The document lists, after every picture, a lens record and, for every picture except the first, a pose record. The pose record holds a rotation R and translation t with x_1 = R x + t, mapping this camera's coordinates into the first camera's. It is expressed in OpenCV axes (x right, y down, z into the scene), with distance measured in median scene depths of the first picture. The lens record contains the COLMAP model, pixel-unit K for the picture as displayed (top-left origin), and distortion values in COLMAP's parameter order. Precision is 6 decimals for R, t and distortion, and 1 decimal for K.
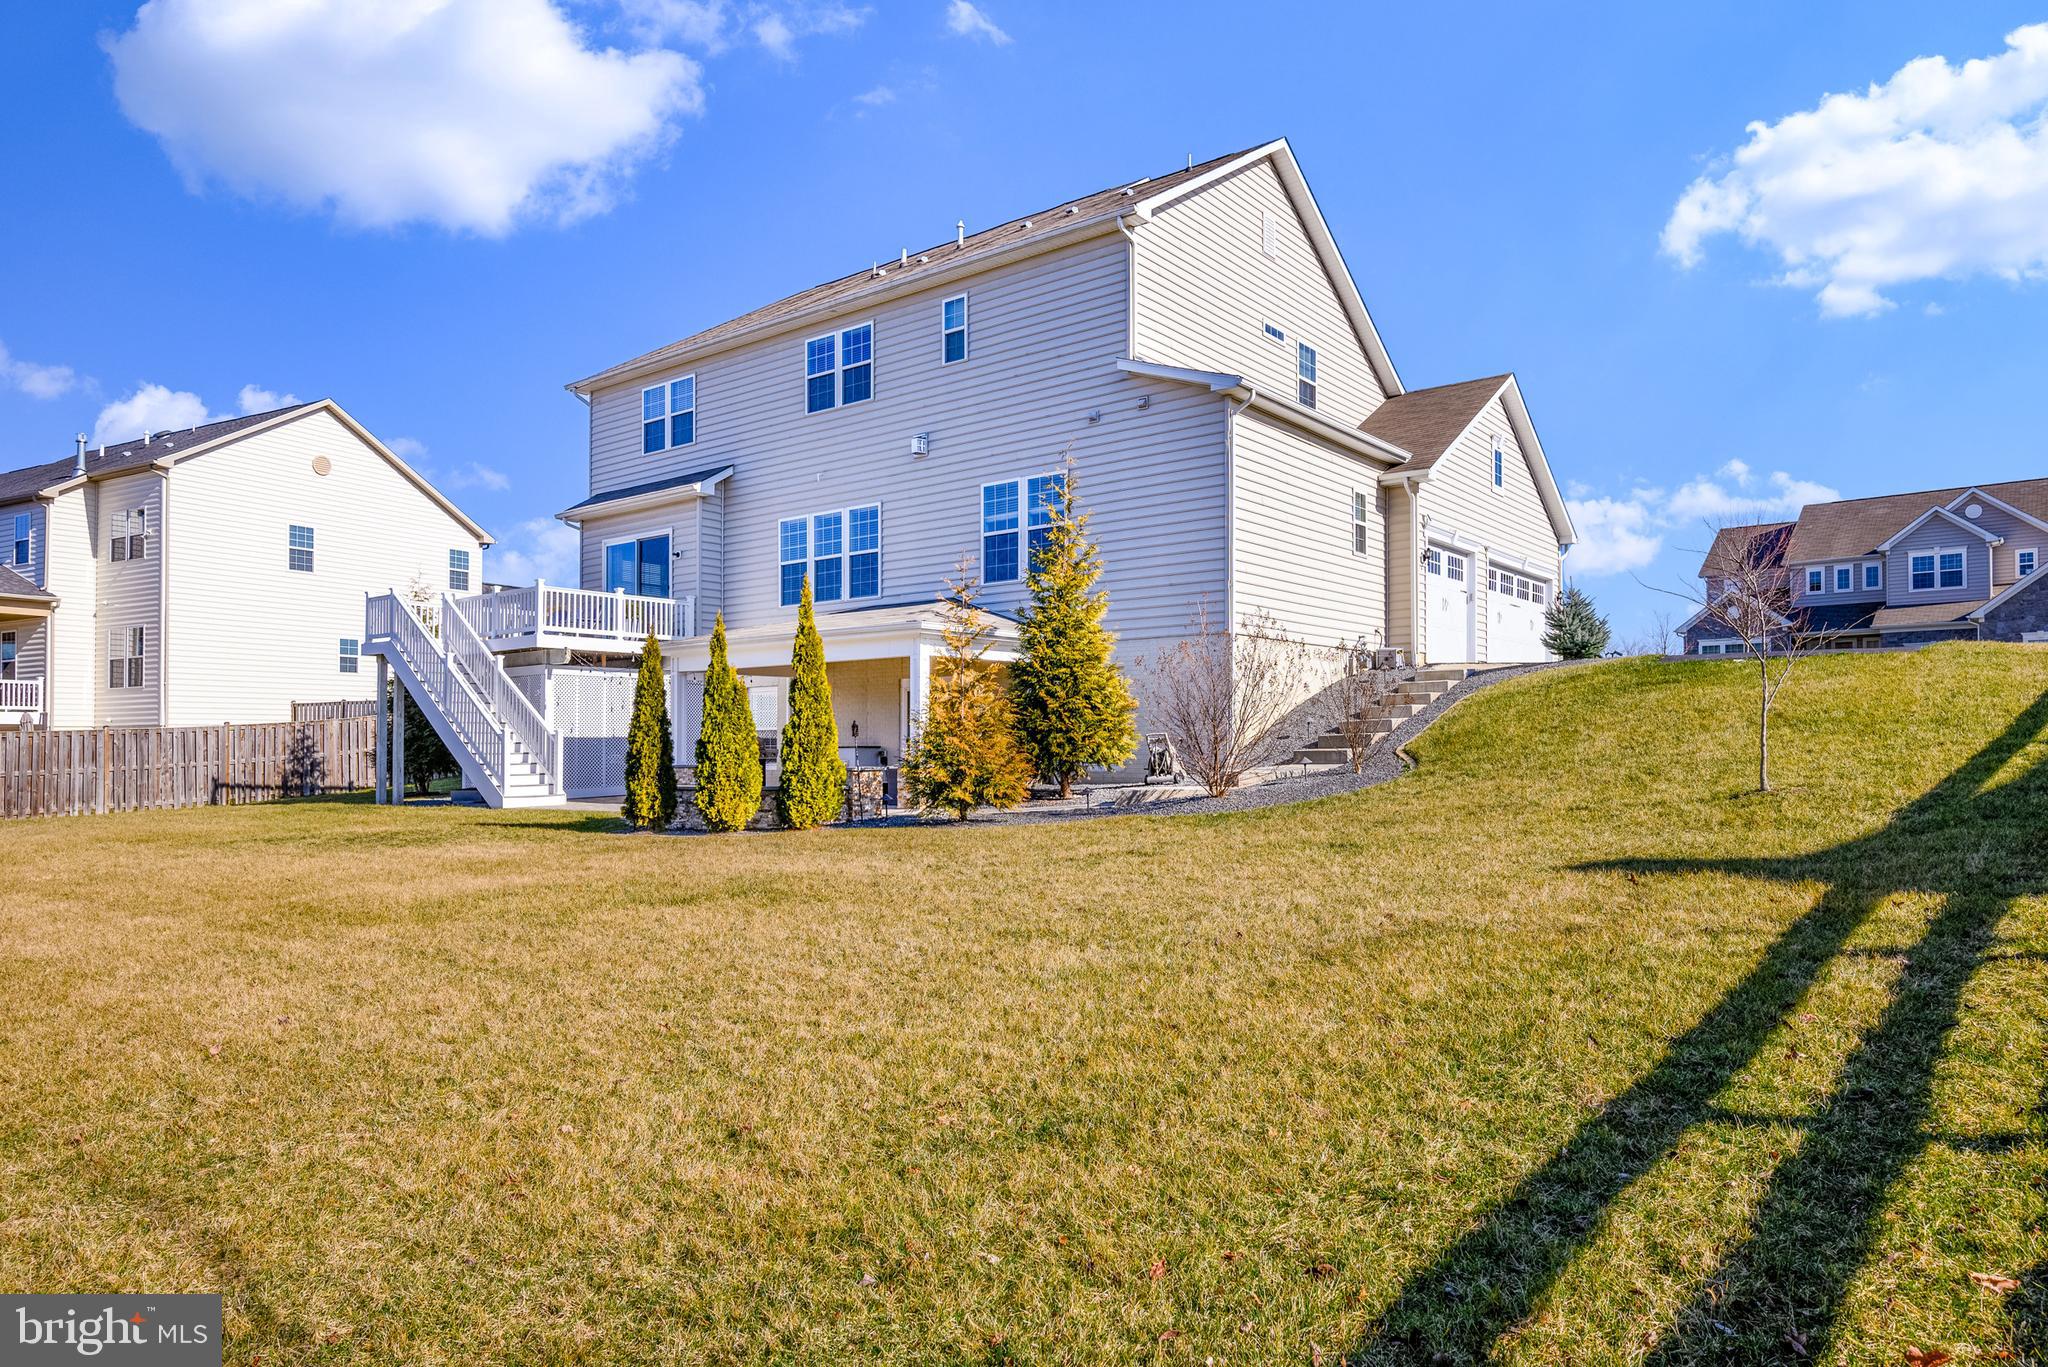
lens RADIAL K [[1275.8, 0, 1012.4], [0, 1275.8, 697.6], [0, 0, 1]] dist [-0.015451, -0.000636]
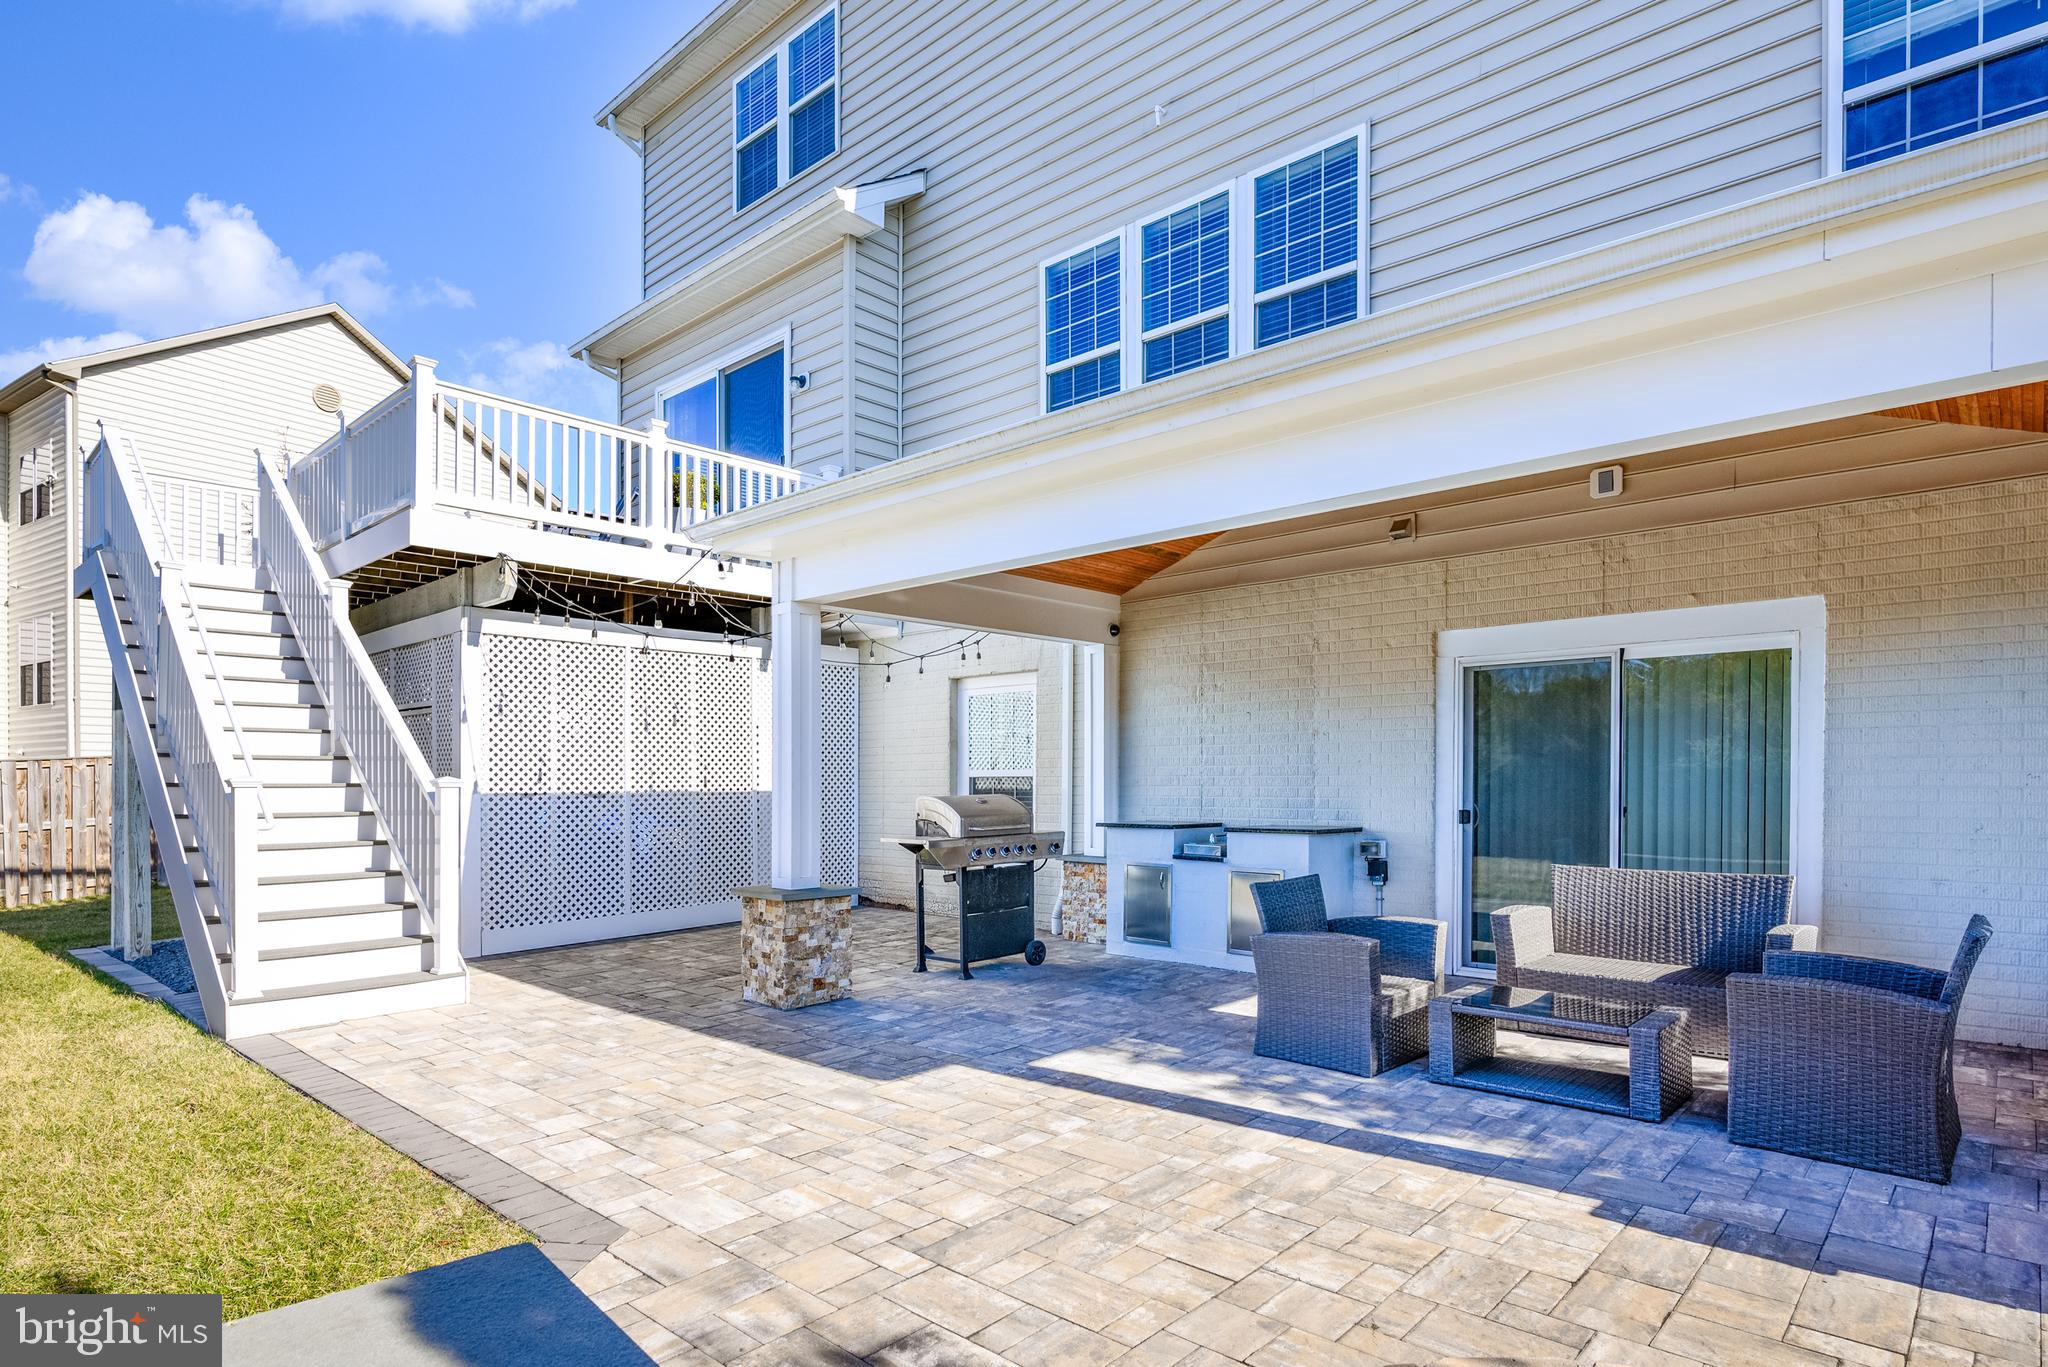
lens RADIAL K [[1099.2, 0, 1022.7], [0, 1099.2, 782.9], [0, 0, 1]] dist [-0.005050, -0.000944]
pose [[0.996816, 0.002477, -0.079704, -0.166974], [0.001403, 0.998818, 0.048581, 0.010974], [0.079730, -0.048538, 0.995634, 0.664416]]
